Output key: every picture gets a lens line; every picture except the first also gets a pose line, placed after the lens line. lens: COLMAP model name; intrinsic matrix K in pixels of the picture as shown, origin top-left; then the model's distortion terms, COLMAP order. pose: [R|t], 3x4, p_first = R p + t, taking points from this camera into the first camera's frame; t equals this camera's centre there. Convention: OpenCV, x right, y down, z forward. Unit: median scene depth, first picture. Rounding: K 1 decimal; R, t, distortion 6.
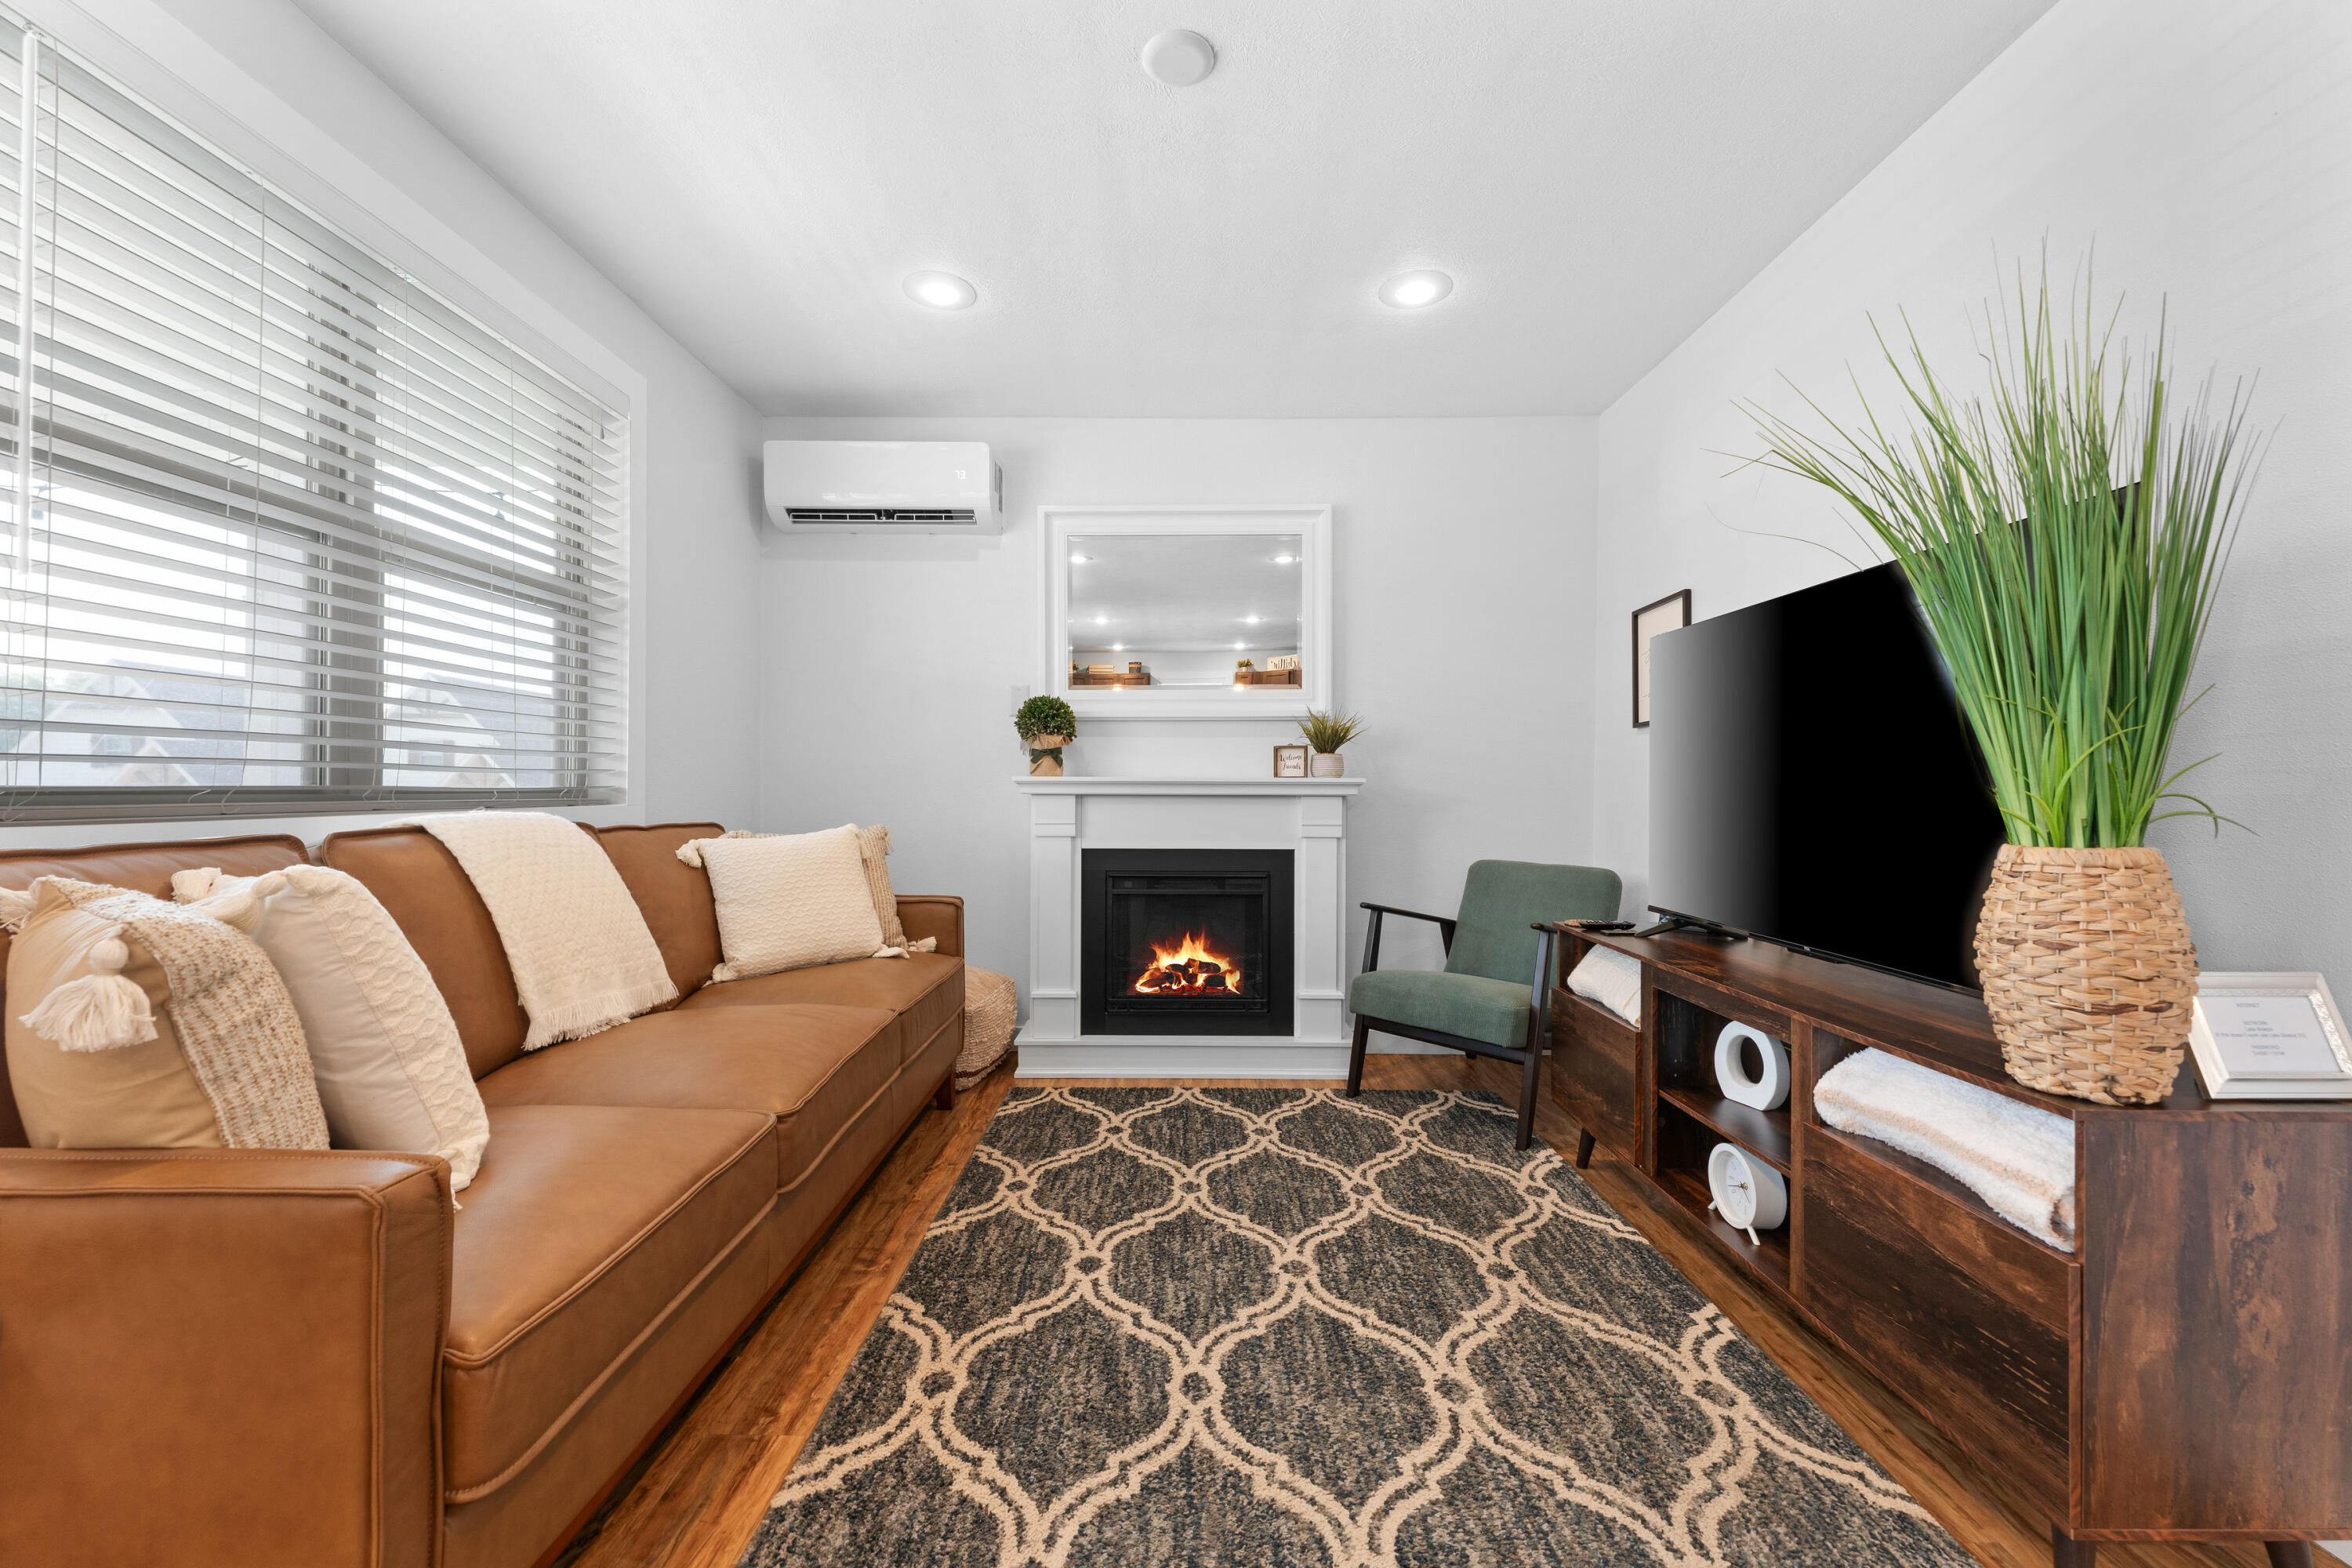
lens RADIAL K [[935.1, 0, 1168.9], [0, 935.1, 784.6], [0, 0, 1]] dist [0.000498, -0.000595]
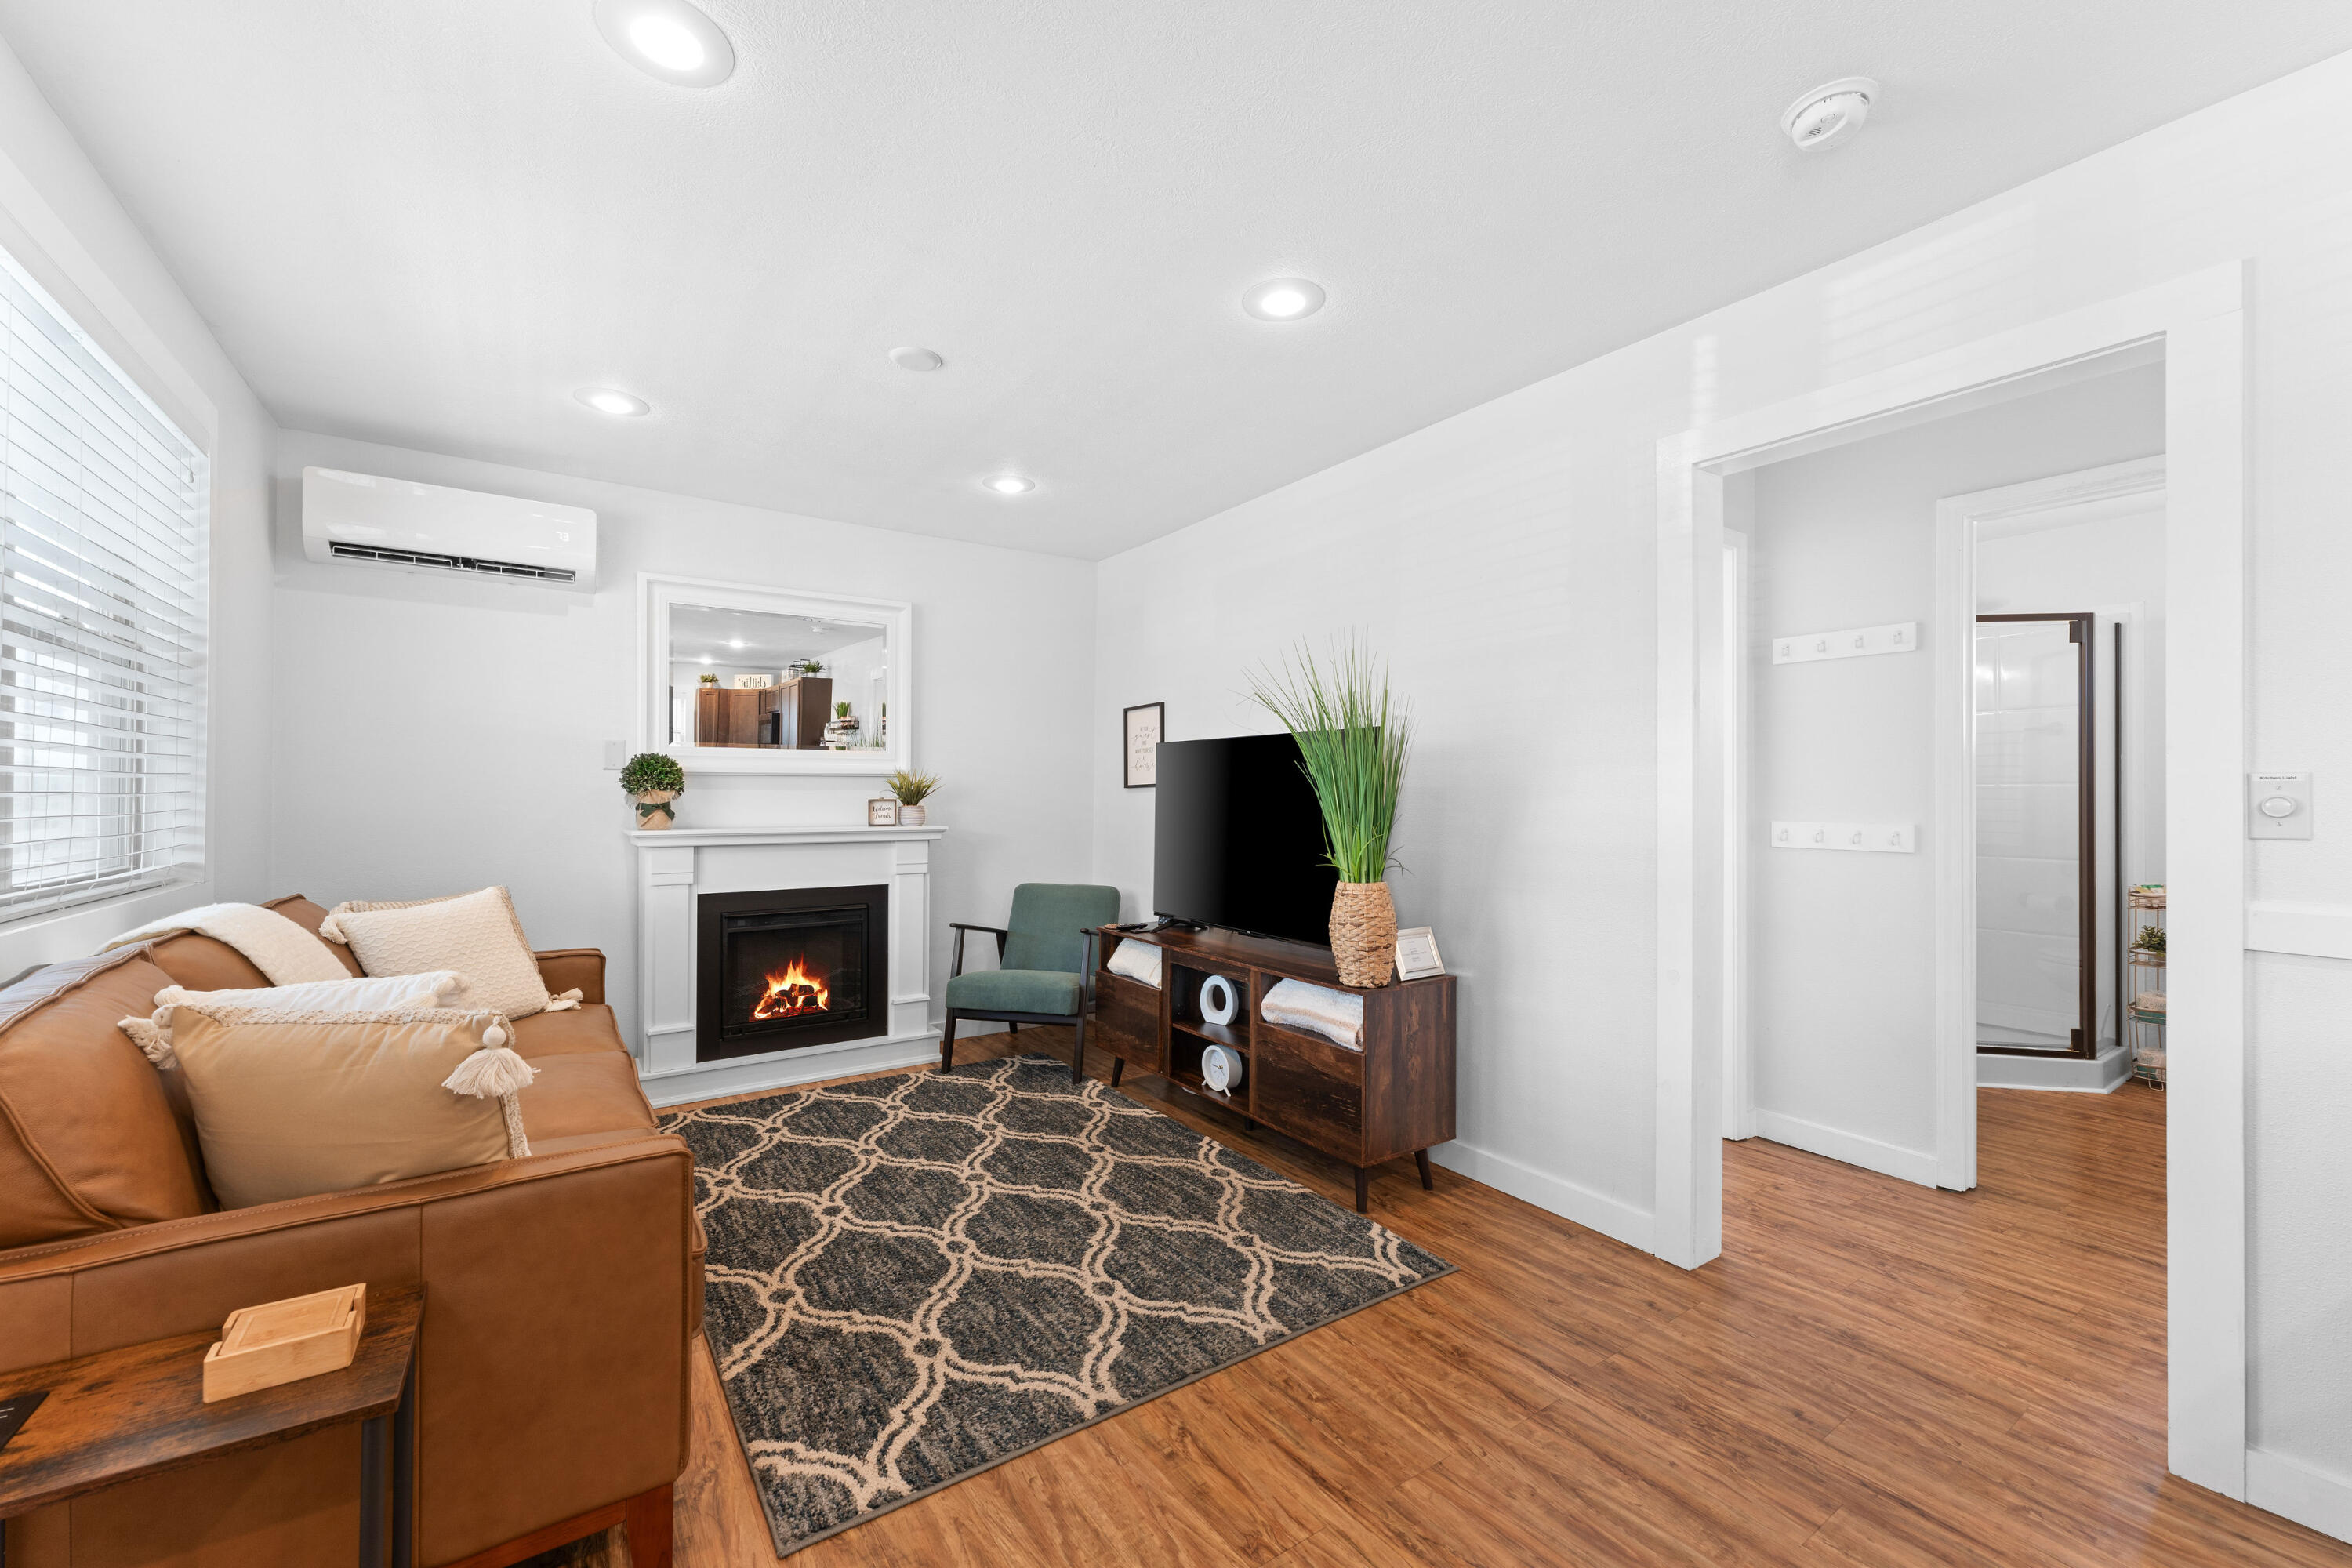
lens RADIAL K [[935.1, 0, 1168.9], [0, 935.1, 784.6], [0, 0, 1]] dist [0.000498, -0.000595]
pose [[0.820813, 0.004941, 0.571176, -0.435010], [-0.002630, 0.999985, -0.004872, -0.092550], [-0.571191, 0.002497, 0.820813, -0.368345]]
